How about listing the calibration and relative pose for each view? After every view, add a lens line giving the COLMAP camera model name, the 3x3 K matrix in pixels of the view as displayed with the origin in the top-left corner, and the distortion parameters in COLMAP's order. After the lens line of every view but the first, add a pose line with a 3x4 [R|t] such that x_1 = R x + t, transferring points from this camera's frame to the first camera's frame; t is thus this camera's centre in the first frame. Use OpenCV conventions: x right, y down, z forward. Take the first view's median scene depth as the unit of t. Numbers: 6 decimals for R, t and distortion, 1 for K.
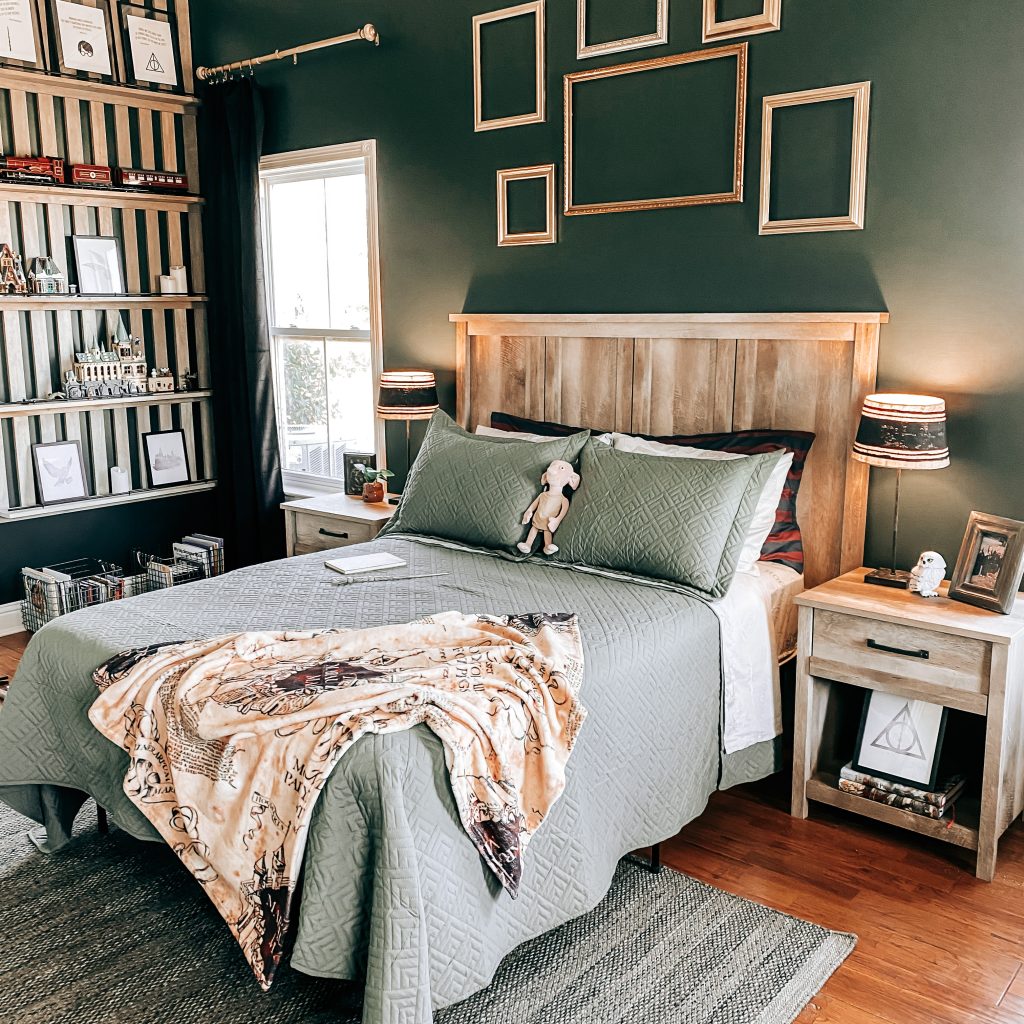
lens RADIAL K [[1054.2, 0, 519.4], [0, 1054.2, 505.1], [0, 0, 1]] dist [0.004352, 0.000000]
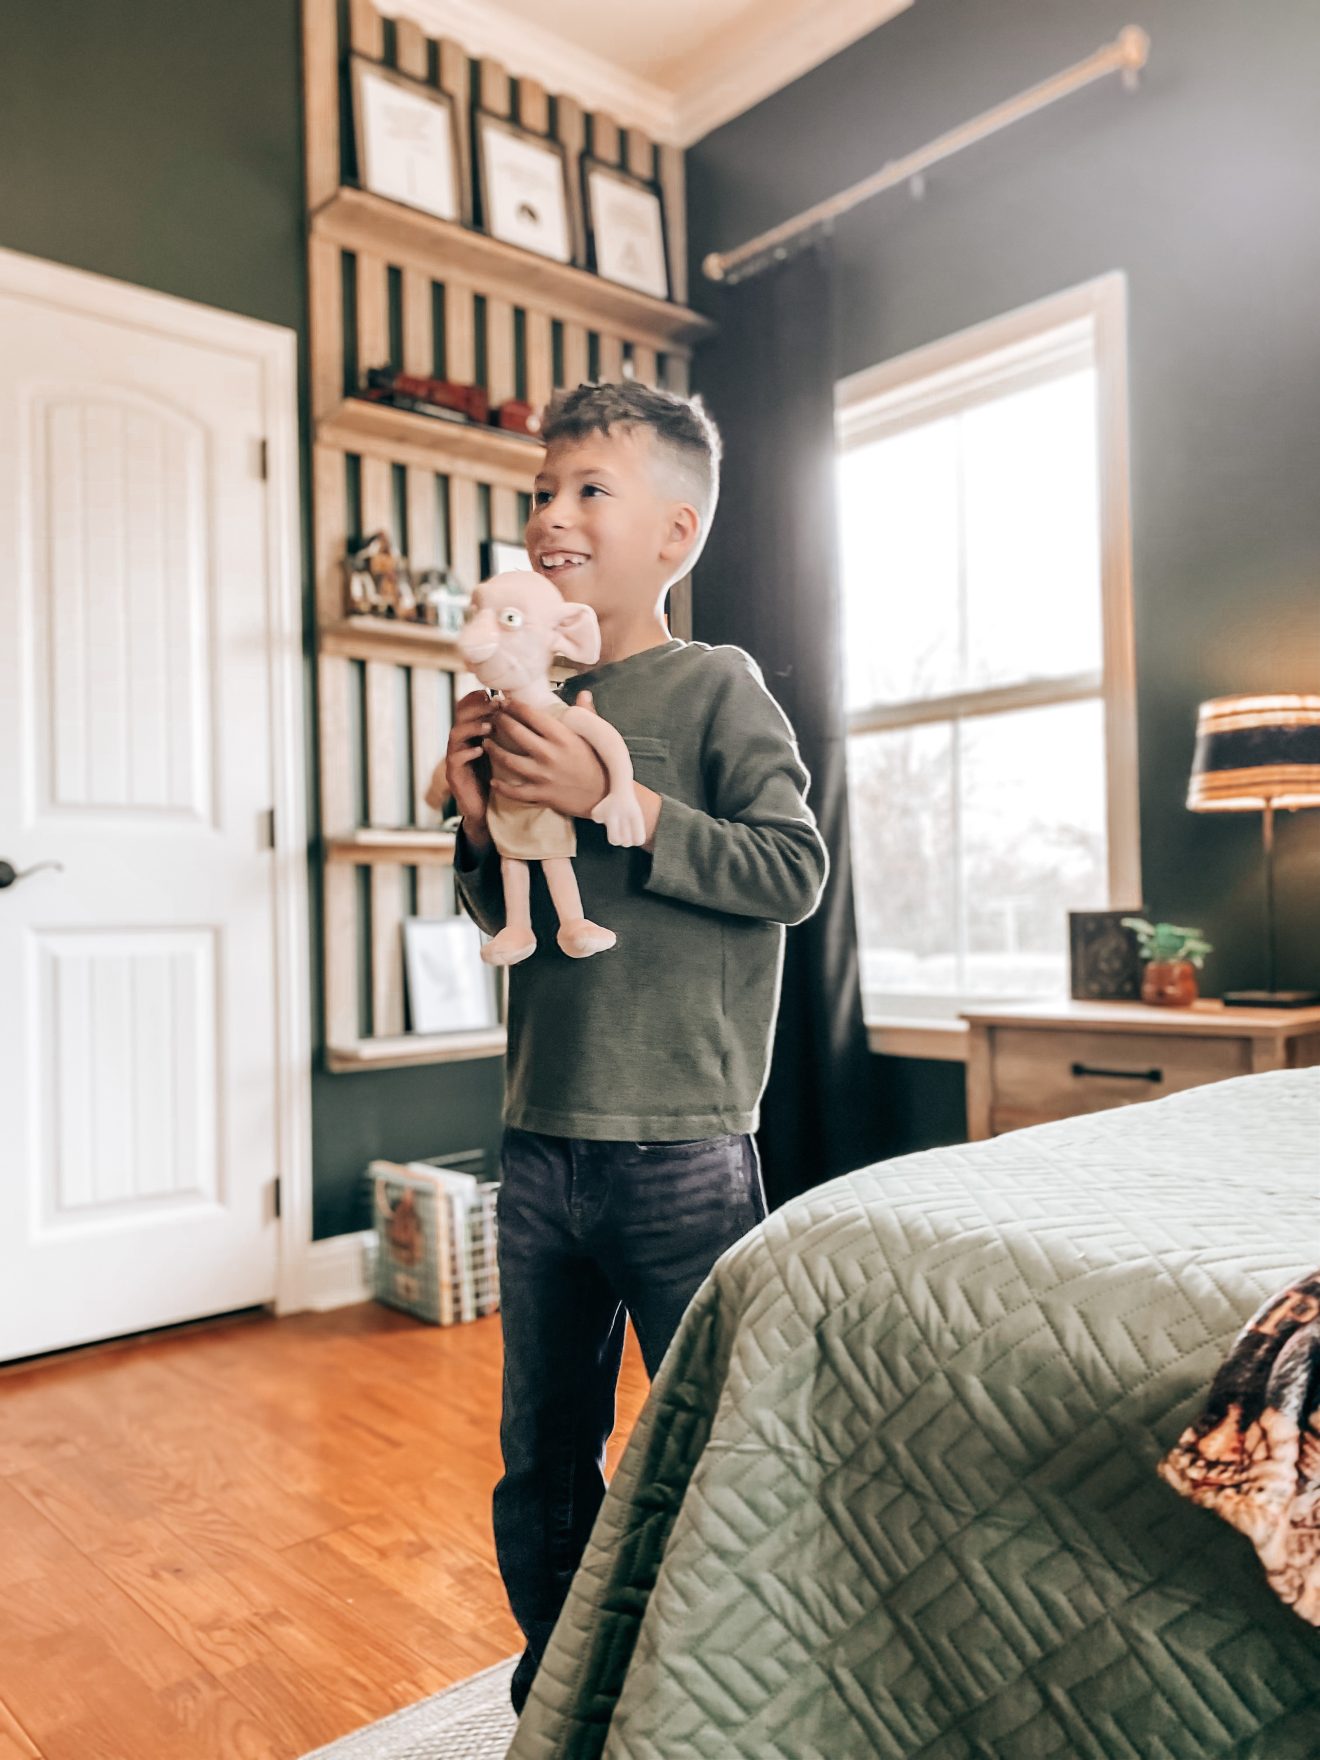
lens RADIAL K [[1382.7, 0, 646.8], [0, 1382.7, 893.8], [0, 0, 1]] dist [0.008070, -0.004603]
pose [[0.988753, -0.018581, -0.148398, -0.252010], [-0.010181, 0.981588, -0.190740, 0.058584], [0.149210, 0.190106, 0.970359, 0.375630]]
